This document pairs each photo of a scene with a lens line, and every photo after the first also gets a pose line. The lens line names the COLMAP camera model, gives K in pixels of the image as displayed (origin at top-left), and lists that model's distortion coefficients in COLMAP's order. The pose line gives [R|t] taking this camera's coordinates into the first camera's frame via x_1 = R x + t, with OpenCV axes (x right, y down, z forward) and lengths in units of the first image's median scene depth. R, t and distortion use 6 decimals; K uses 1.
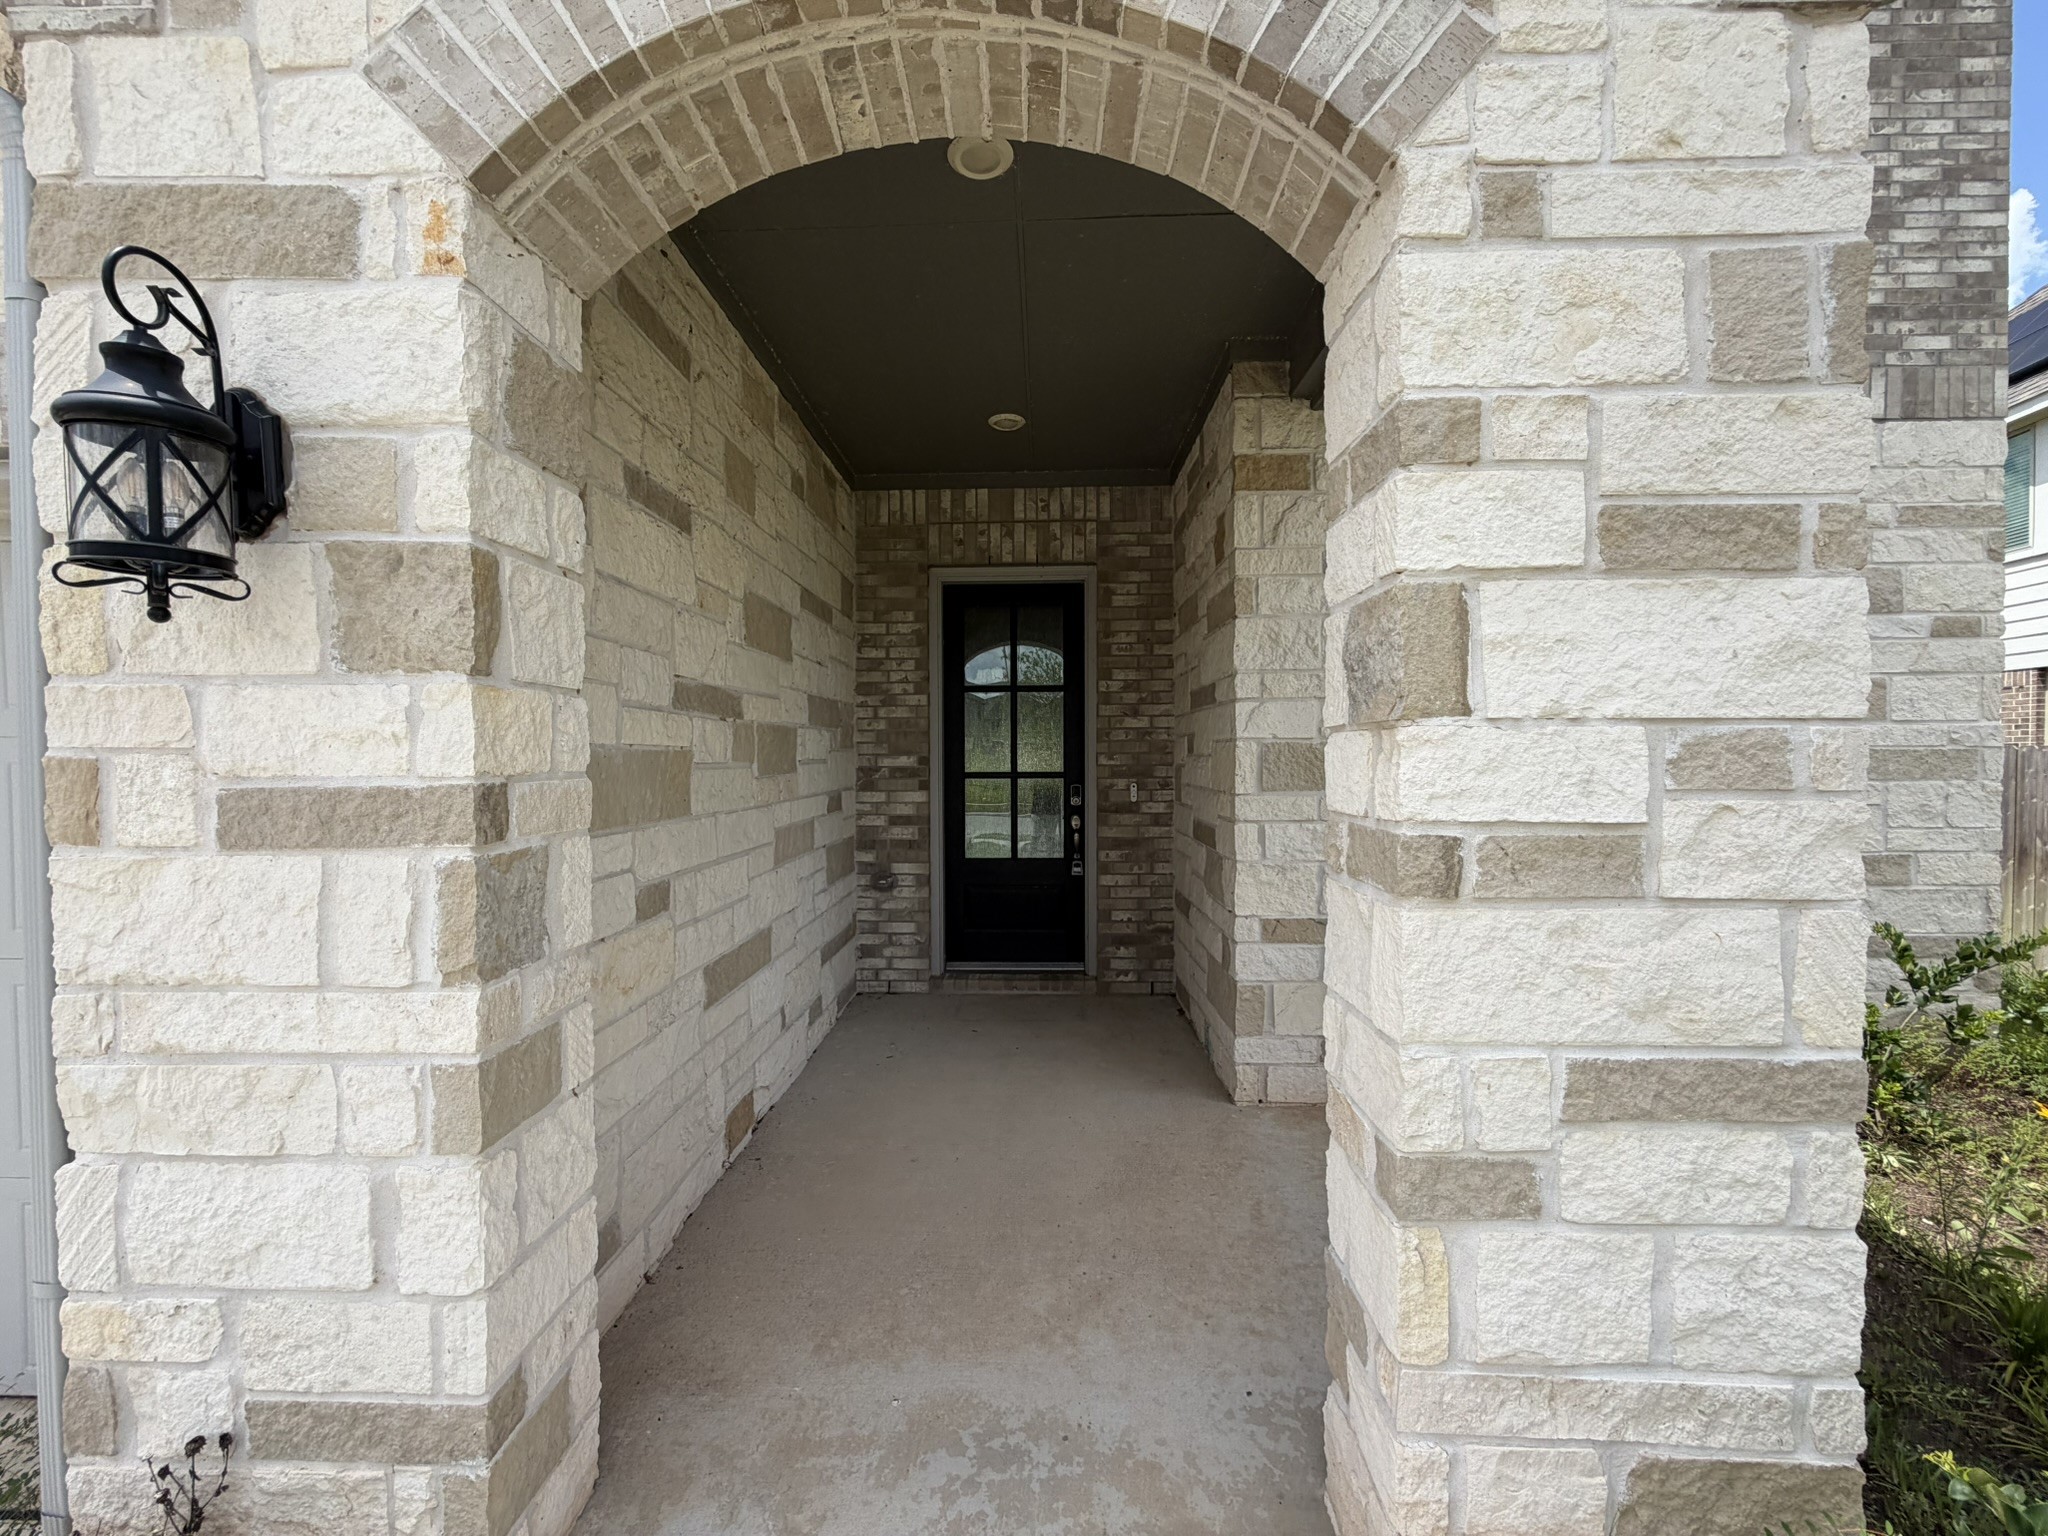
lens RADIAL K [[811.8, 0, 1017.2], [0, 811.8, 770.1], [0, 0, 1]] dist [0.009604, -0.005138]
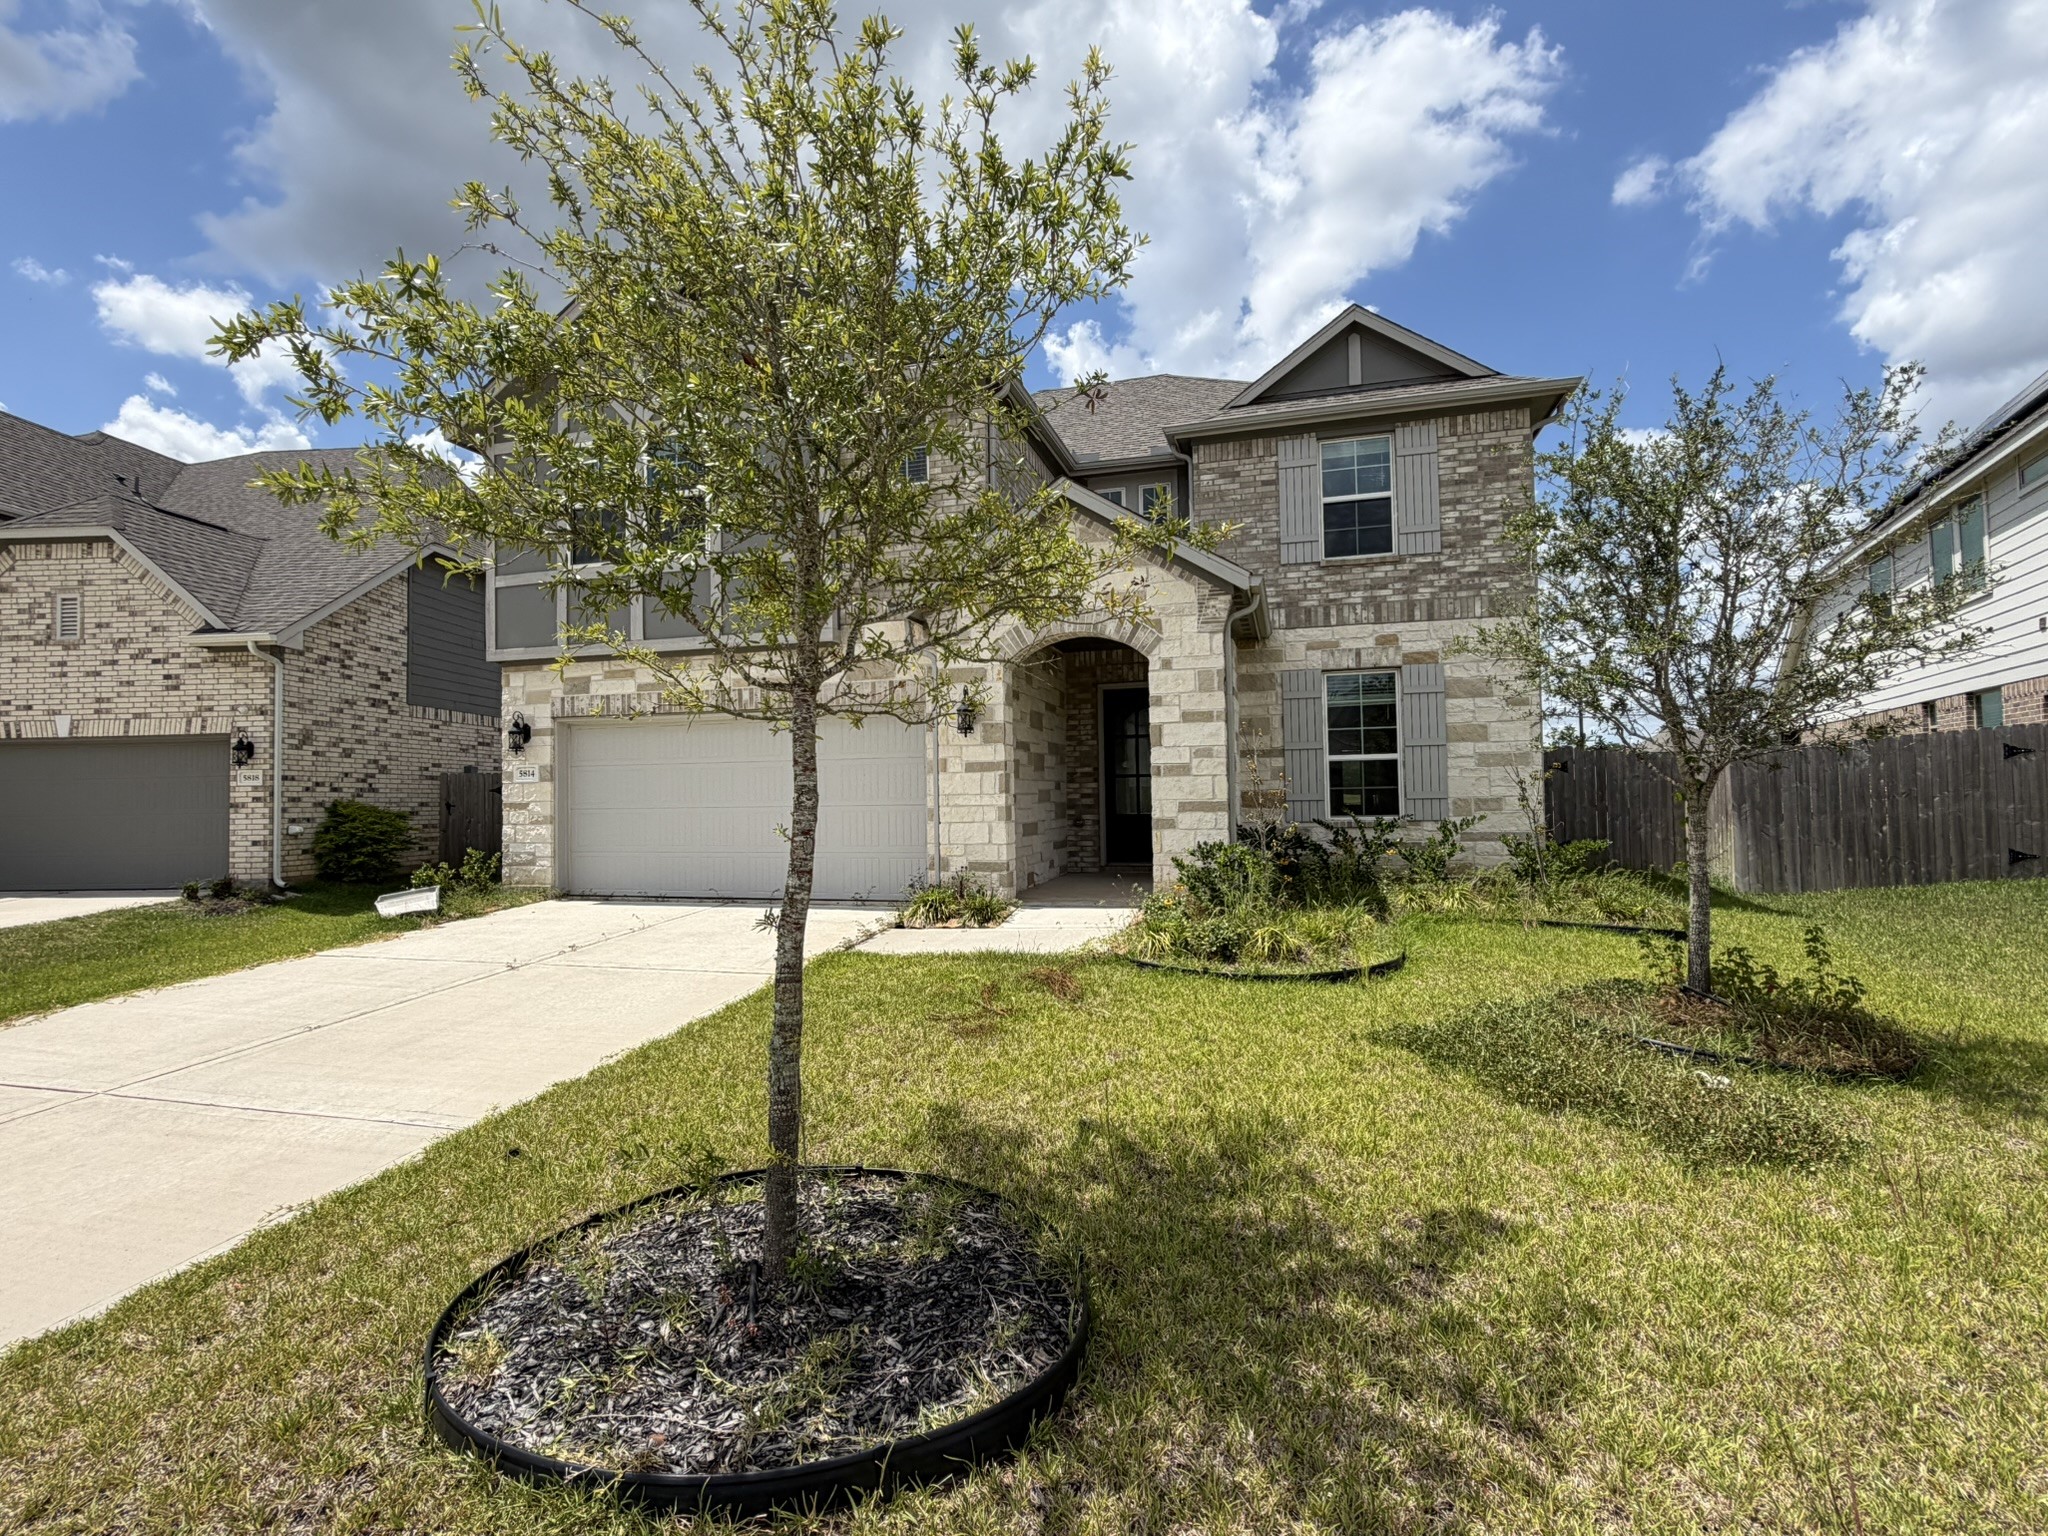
lens RADIAL K [[958.0, 0, 1024.0], [0, 958.0, 768.0], [0, 0, 1]] dist [0.002628, 0.000448]
pose [[0.969760, -0.019859, -0.243252, 1.248987], [0.007542, 0.998646, -0.051464, 0.443480], [0.243945, 0.048073, 0.968597, -6.005661]]
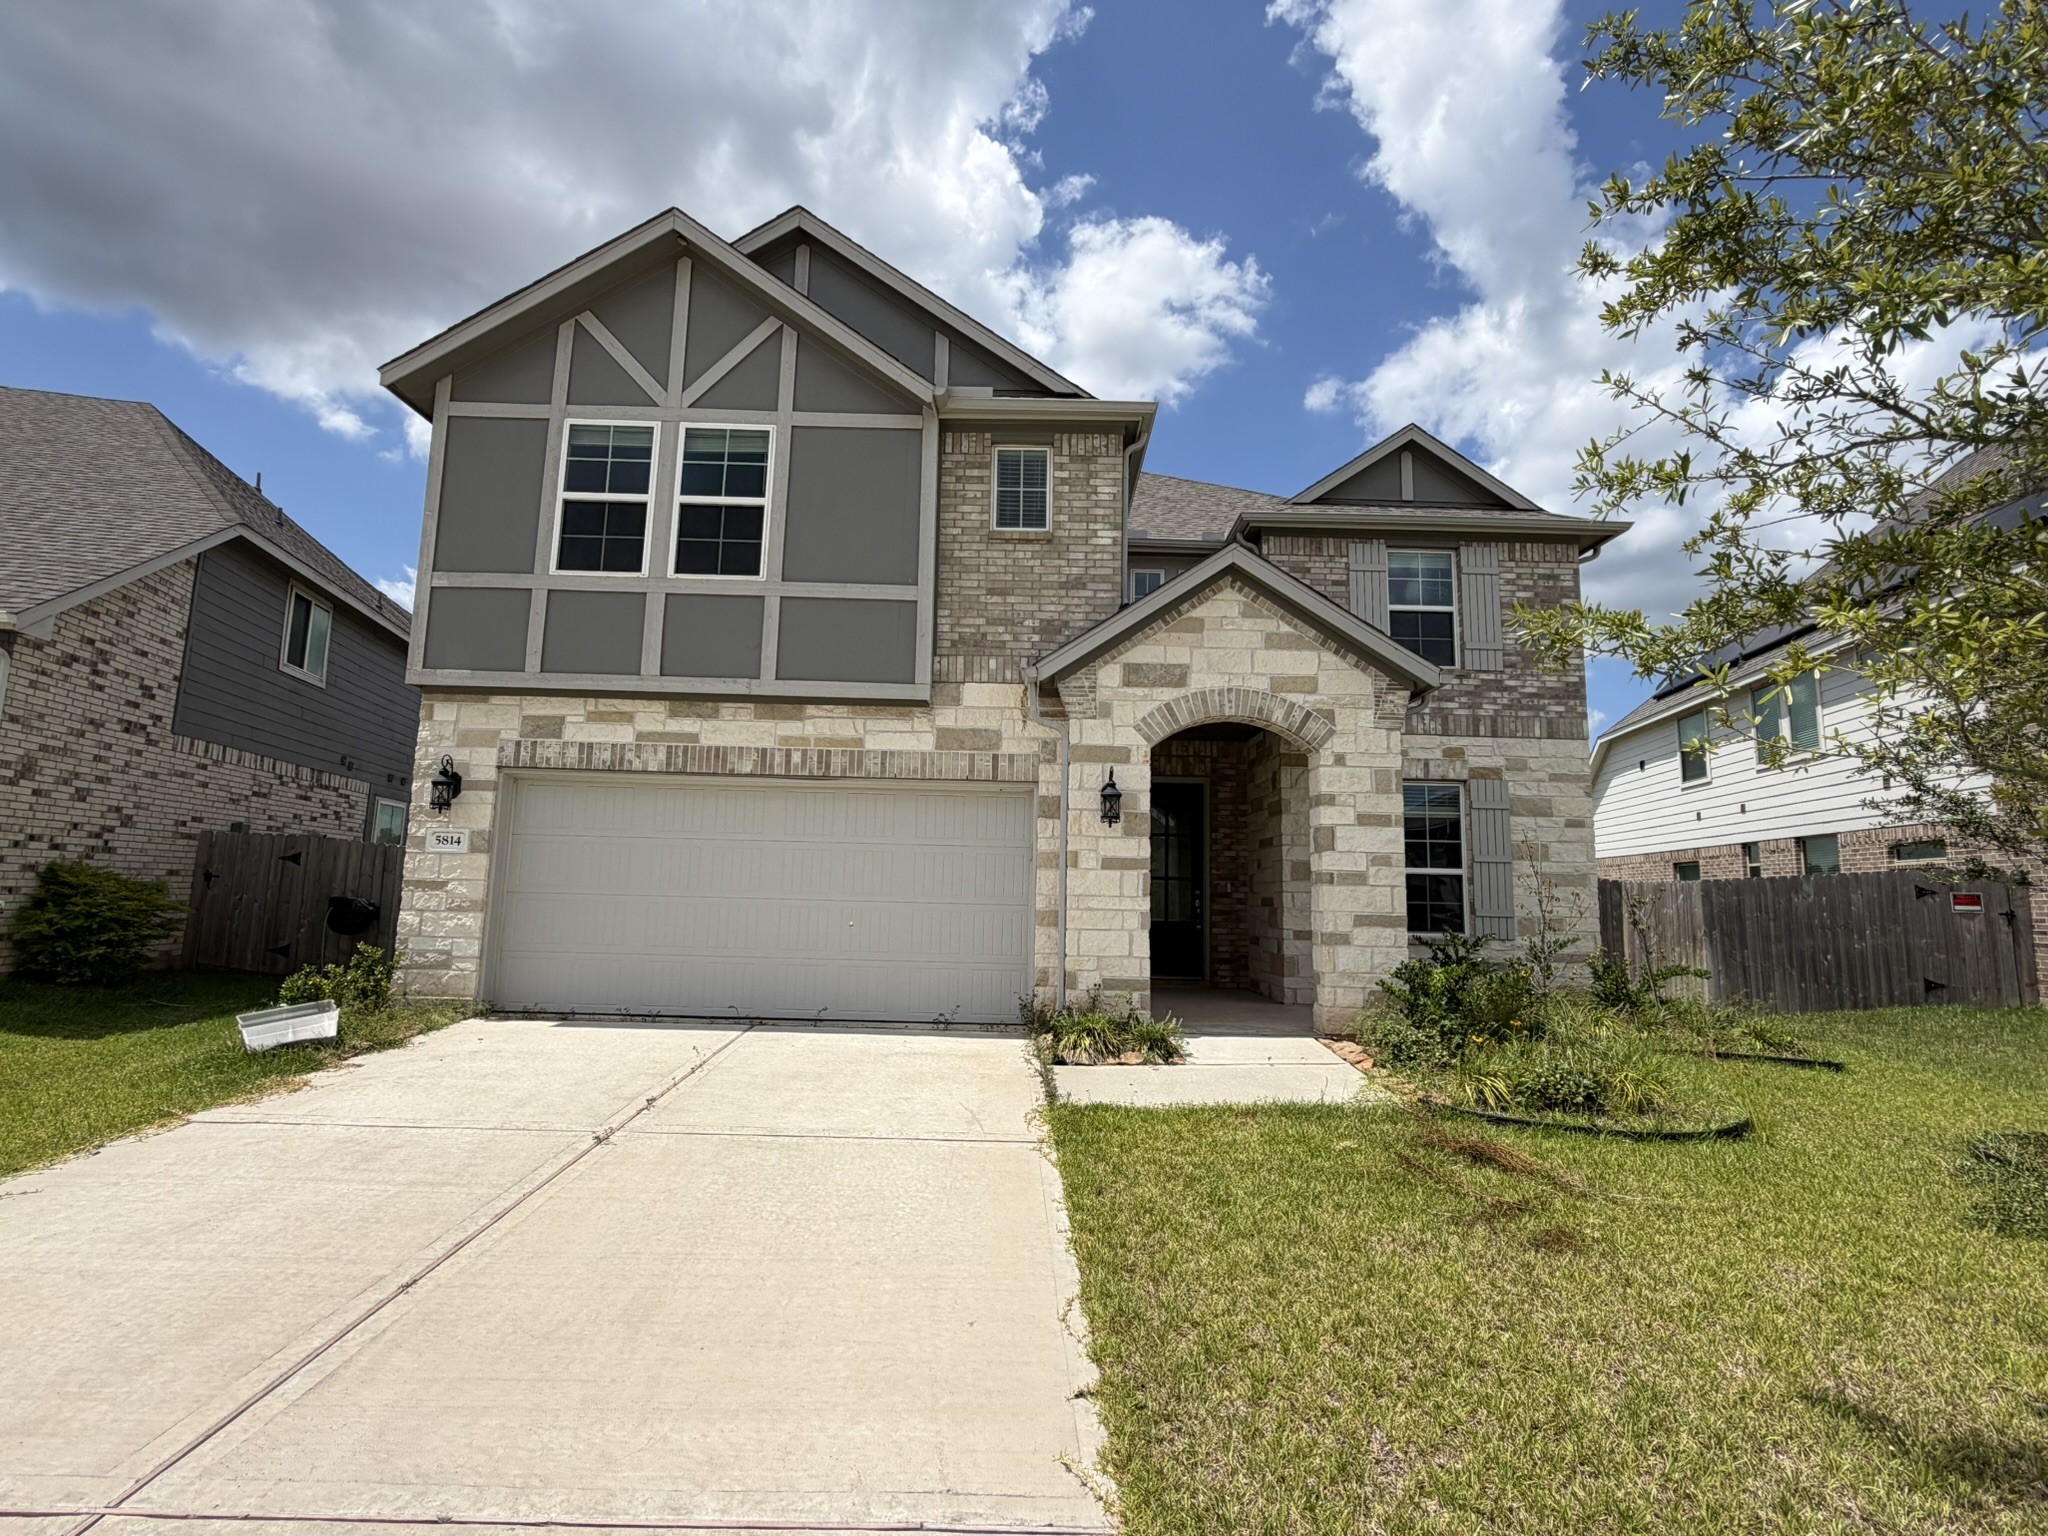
lens RADIAL K [[946.6, 0, 1024.0], [0, 946.6, 768.0], [0, 0, 1]] dist [0.003299, 0.000616]
pose [[0.998915, 0.032282, 0.033554, -1.690944], [-0.026805, 0.987937, -0.152518, 0.392940], [-0.038073, 0.151453, 0.987731, -5.073201]]
